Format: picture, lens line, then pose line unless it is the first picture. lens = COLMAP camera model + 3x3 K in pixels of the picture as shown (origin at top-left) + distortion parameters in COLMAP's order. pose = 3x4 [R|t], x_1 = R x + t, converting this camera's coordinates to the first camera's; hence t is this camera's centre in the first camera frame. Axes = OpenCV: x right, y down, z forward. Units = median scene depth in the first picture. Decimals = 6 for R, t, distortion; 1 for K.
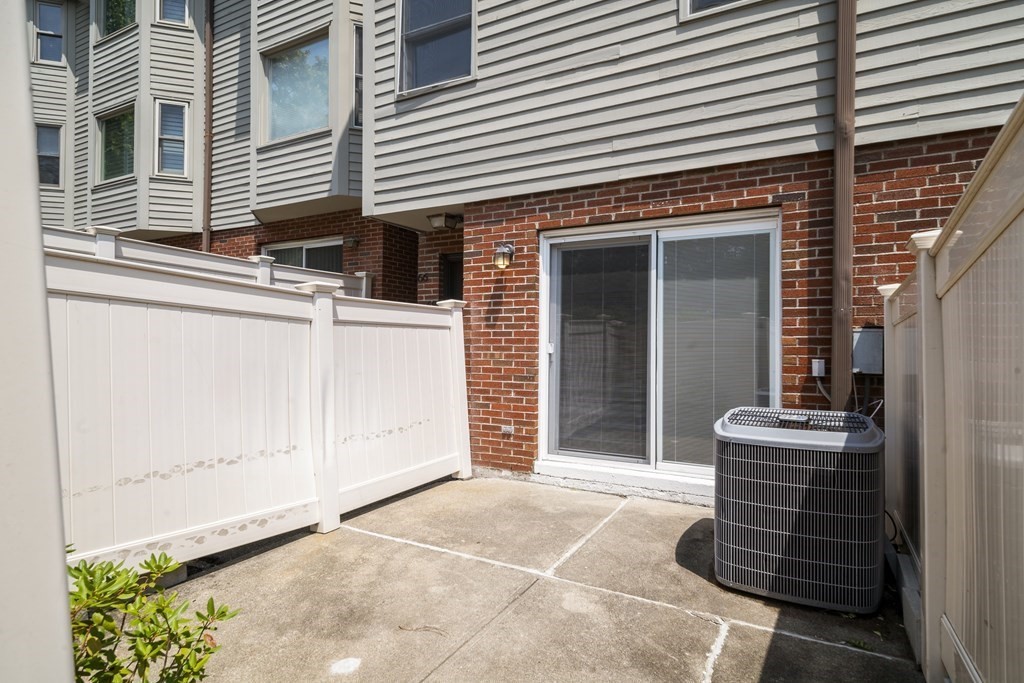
lens RADIAL K [[551.5, 0, 510.4], [0, 551.5, 345.1], [0, 0, 1]] dist [0.018341, -0.001120]
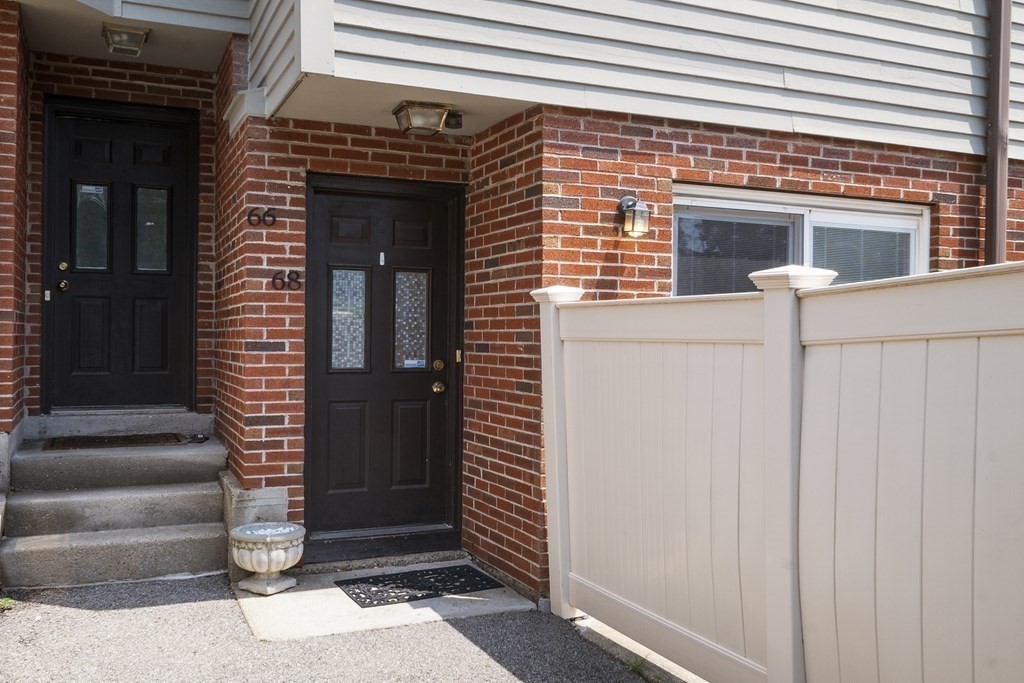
lens RADIAL K [[906.8, 0, 510.6], [0, 906.8, 339.9], [0, 0, 1]] dist [0.023393, 0.021464]
pose [[0.613216, -0.002971, 0.789910, -0.884738], [-0.006504, 0.999940, 0.008811, -0.041380], [-0.789889, -0.010540, 0.613160, 0.543392]]
